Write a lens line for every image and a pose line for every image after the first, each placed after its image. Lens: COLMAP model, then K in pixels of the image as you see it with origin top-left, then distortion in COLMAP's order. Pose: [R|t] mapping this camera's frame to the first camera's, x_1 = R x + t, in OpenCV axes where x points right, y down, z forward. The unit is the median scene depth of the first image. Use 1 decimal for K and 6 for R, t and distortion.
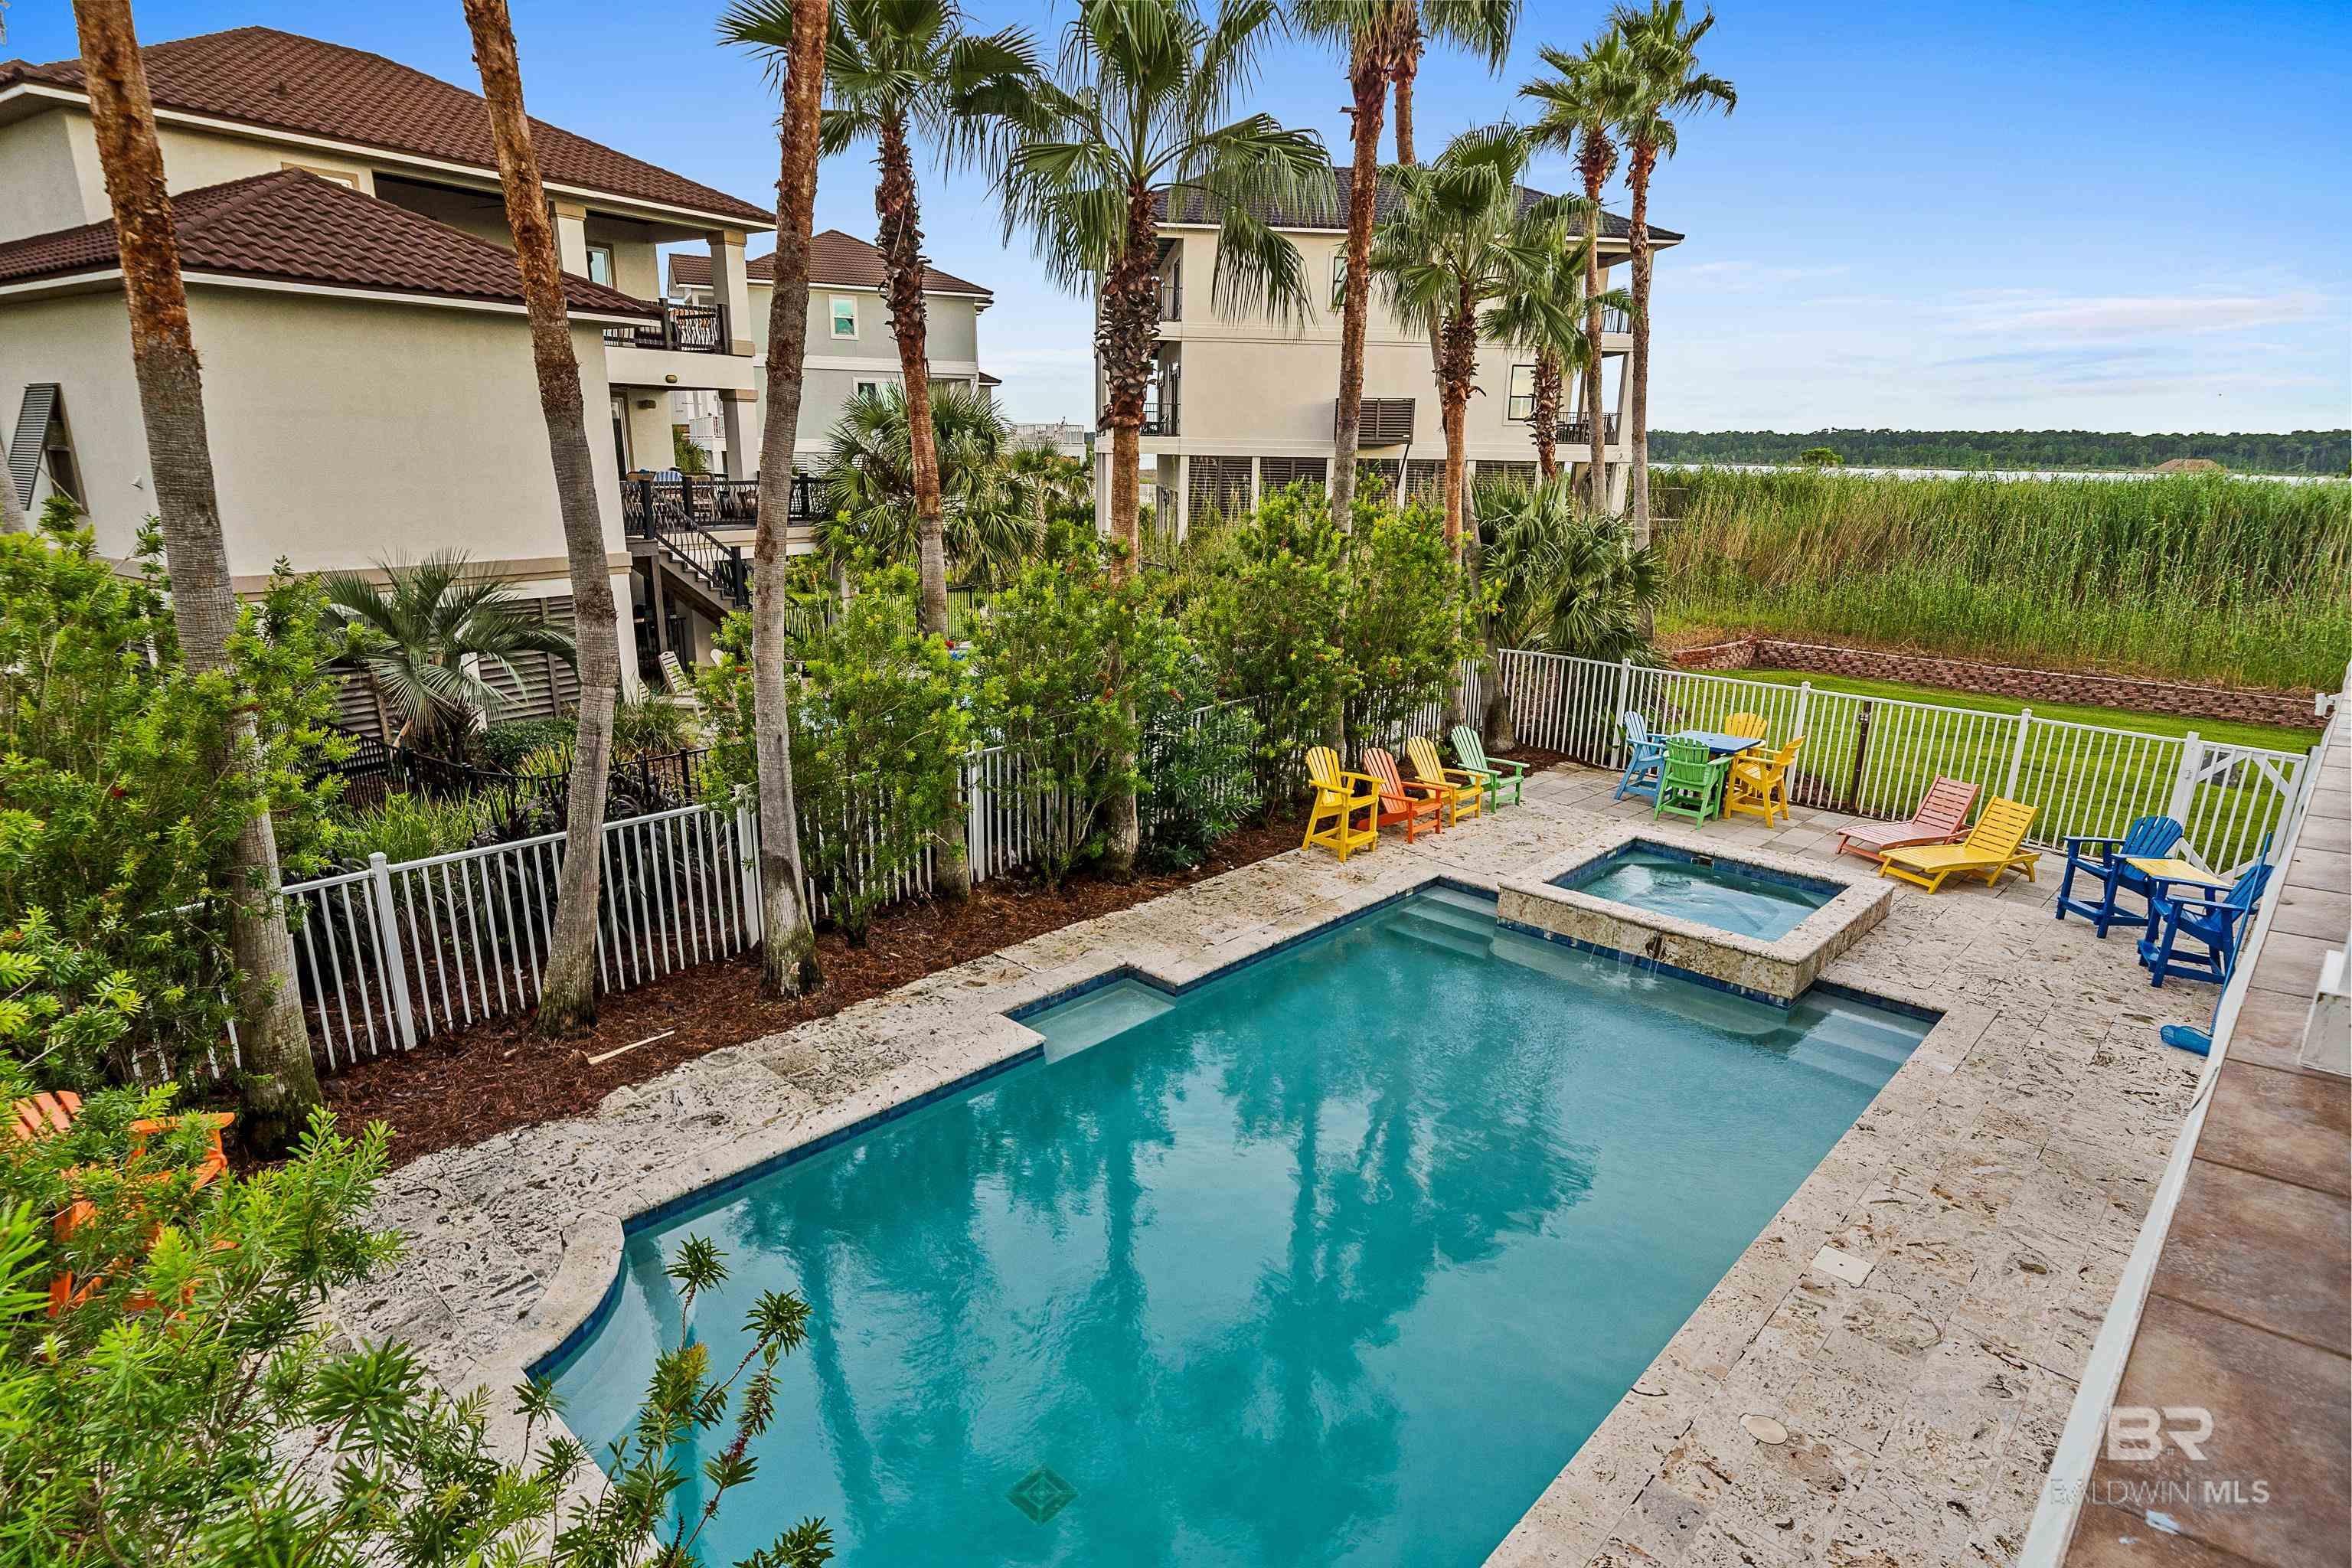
lens RADIAL K [[1266.3, 0, 1173.6], [0, 1266.3, 800.3], [0, 0, 1]] dist [0.000124, 0.003218]
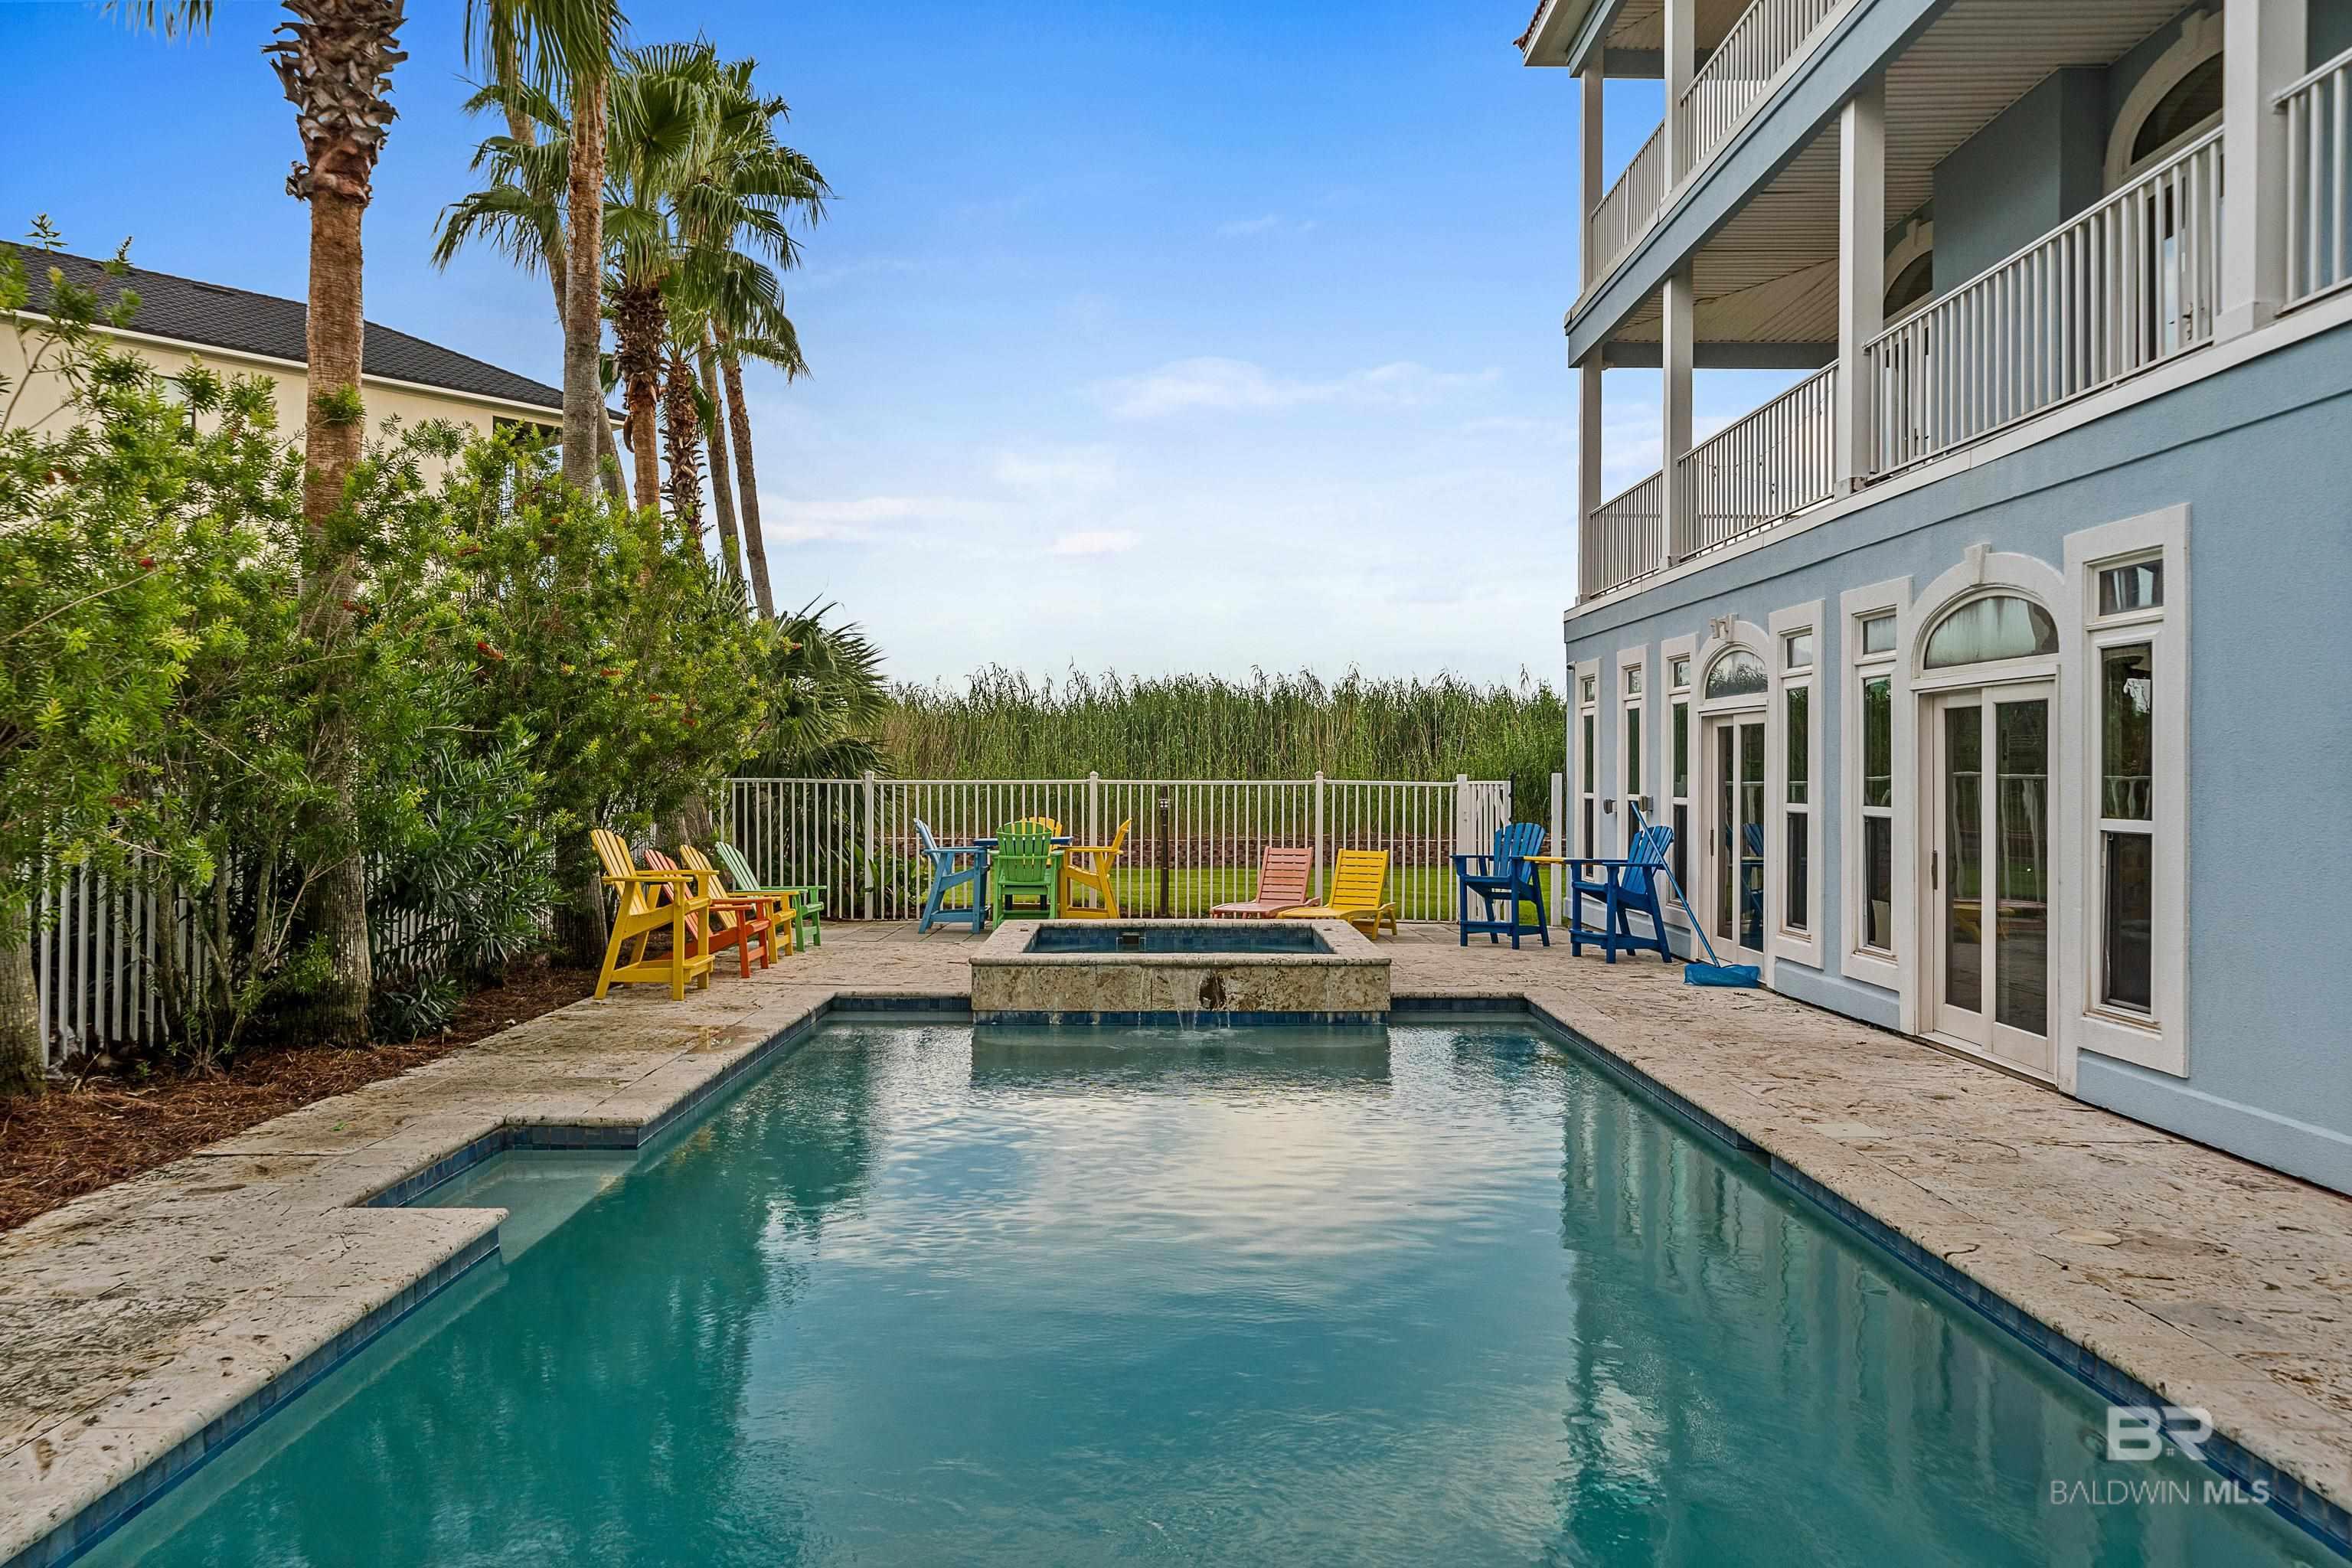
lens RADIAL K [[1600.0, 0, 1171.5], [0, 1600.0, 775.9], [0, 0, 1]] dist [0.002294, 0.000722]
pose [[0.722697, -0.017419, 0.690945, -0.249522], [0.197670, 0.963136, -0.182473, 0.145564], [-0.662296, 0.268451, 0.699499, 0.302185]]
